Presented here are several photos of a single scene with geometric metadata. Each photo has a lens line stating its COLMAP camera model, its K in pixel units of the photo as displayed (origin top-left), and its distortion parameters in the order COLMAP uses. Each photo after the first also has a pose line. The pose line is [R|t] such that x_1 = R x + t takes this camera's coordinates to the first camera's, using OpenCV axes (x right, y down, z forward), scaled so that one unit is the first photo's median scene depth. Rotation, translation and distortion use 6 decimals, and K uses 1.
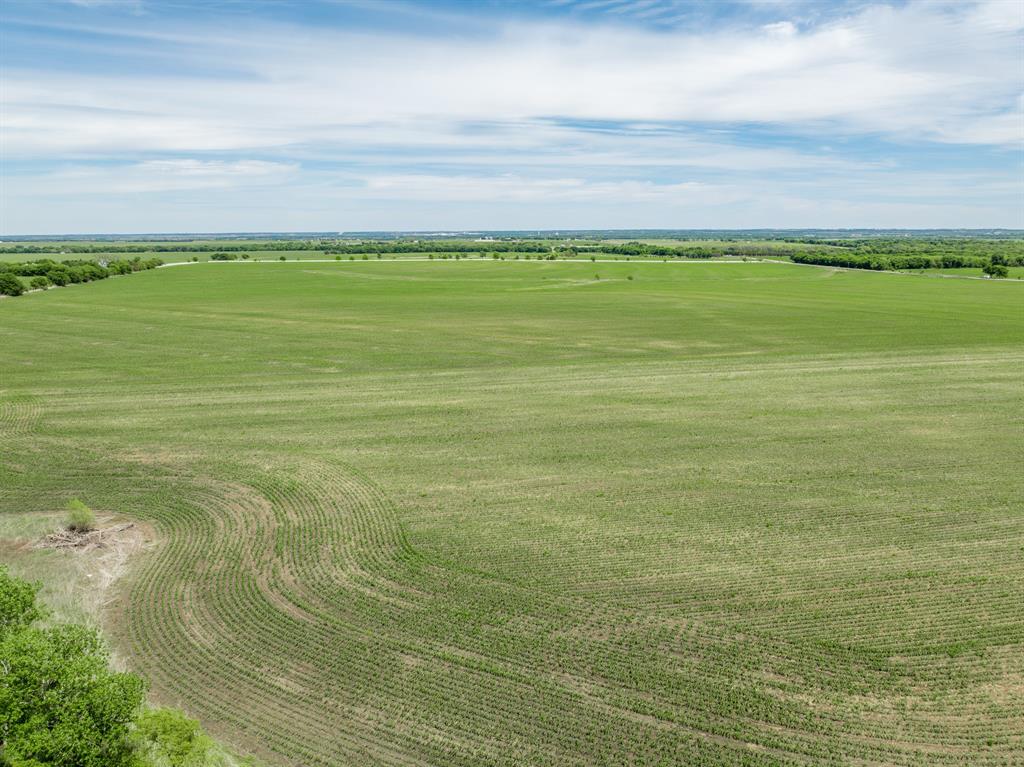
lens RADIAL K [[717.4, 0, 513.5], [0, 717.4, 387.6], [0, 0, 1]] dist [-0.032719, 0.019510]
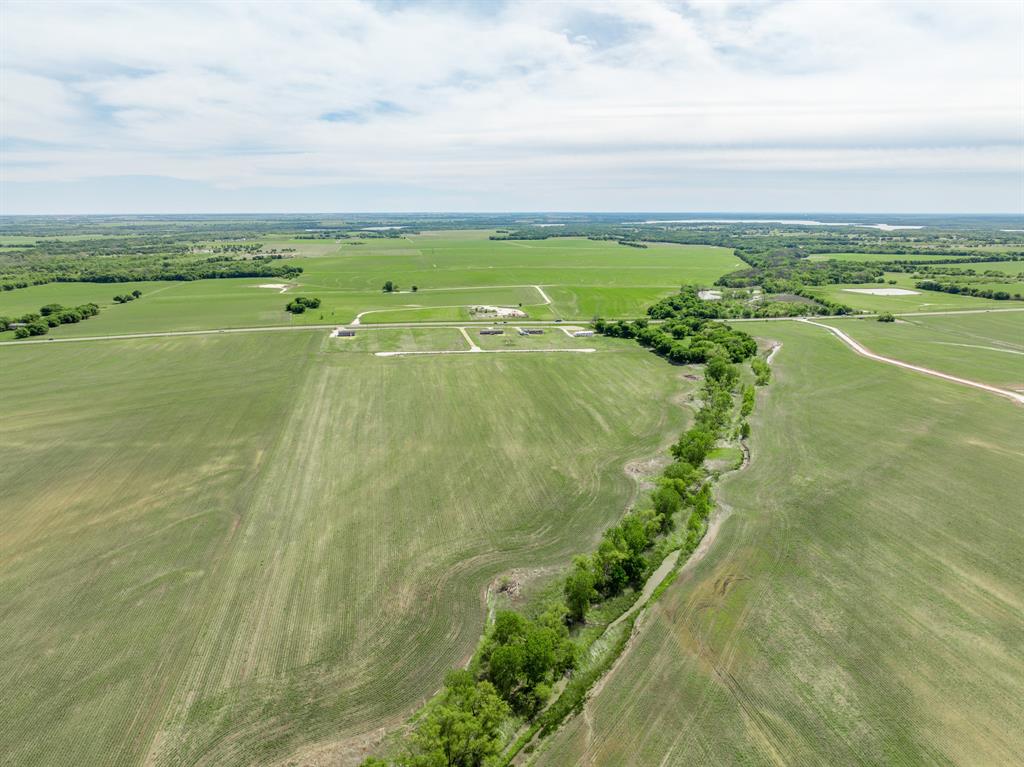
lens RADIAL K [[716.2, 0, 511.6], [0, 716.2, 382.3], [0, 0, 1]] dist [-0.028607, 0.010555]
pose [[-0.019274, -0.231375, 0.972674, -1.765480], [0.215930, 0.948932, 0.230006, -0.641876], [-0.976219, 0.214463, 0.031671, 0.460728]]
